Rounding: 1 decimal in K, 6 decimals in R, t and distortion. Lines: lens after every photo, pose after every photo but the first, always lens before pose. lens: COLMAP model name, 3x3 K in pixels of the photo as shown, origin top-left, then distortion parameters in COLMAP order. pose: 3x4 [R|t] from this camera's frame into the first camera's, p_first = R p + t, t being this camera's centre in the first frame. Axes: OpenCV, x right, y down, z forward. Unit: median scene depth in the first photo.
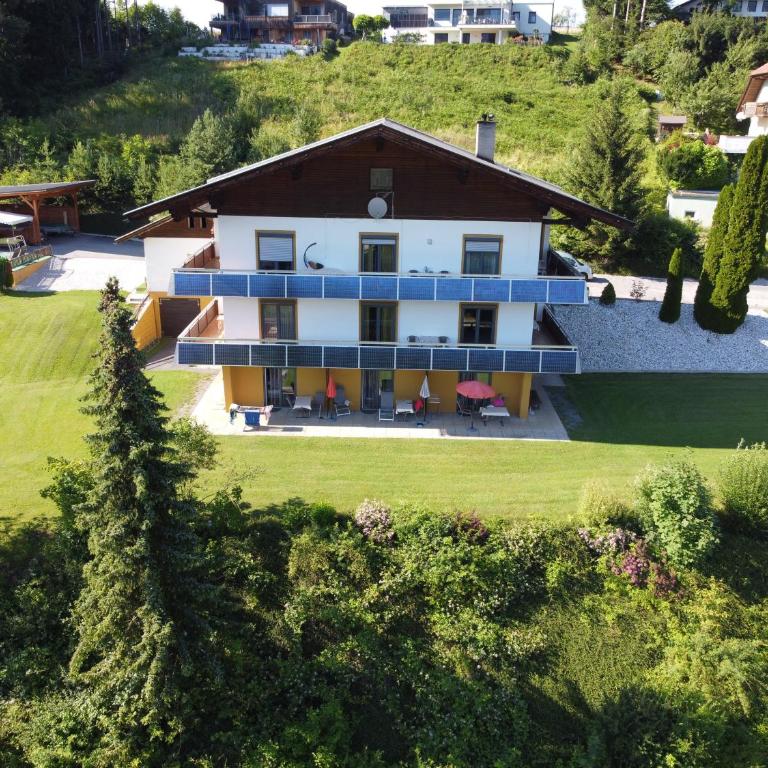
lens RADIAL K [[759.2, 0, 384.0], [0, 759.2, 384.0], [0, 0, 1]] dist [0.064775, -0.164903]
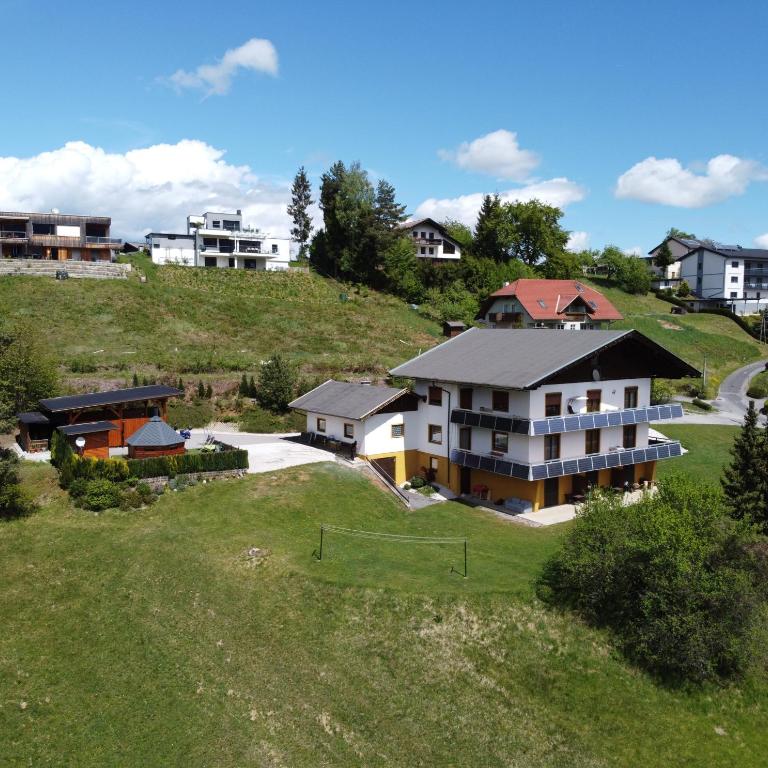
lens RADIAL K [[791.3, 0, 384.0], [0, 791.3, 384.0], [0, 0, 1]] dist [0.100165, -0.267773]
pose [[0.783239, -0.062957, 0.618525, -1.483821], [0.218956, 0.959055, -0.179645, 0.007418], [-0.581890, 0.276134, 0.764954, -0.100437]]
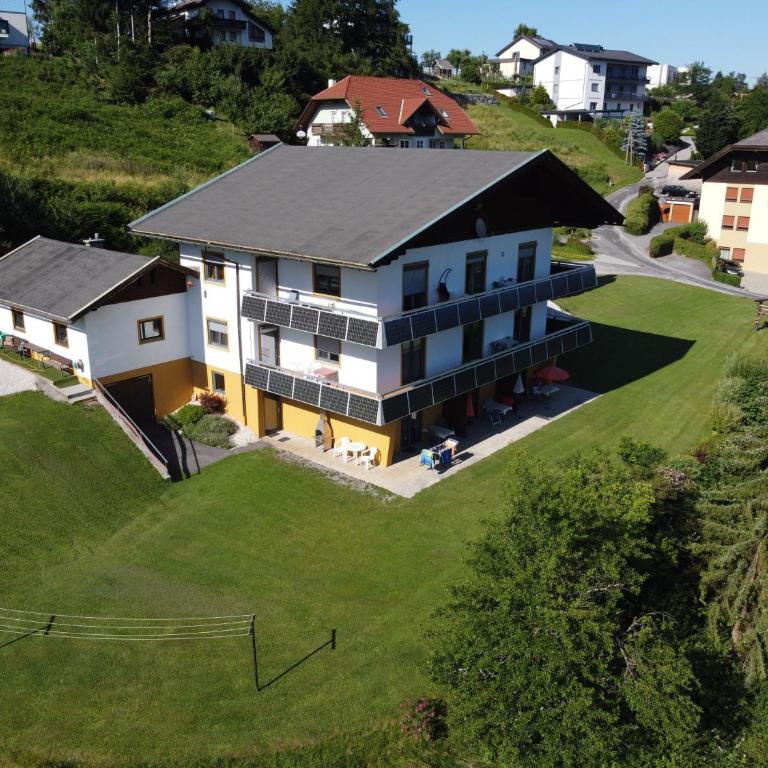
lens RADIAL K [[791.3, 0, 384.0], [0, 791.3, 384.0], [0, 0, 1]] dist [0.100165, -0.267773]
pose [[0.635565, -0.238160, 0.734395, -0.940958], [0.262903, 0.961144, 0.084170, -0.147783], [-0.725906, 0.139579, 0.673483, 0.374204]]
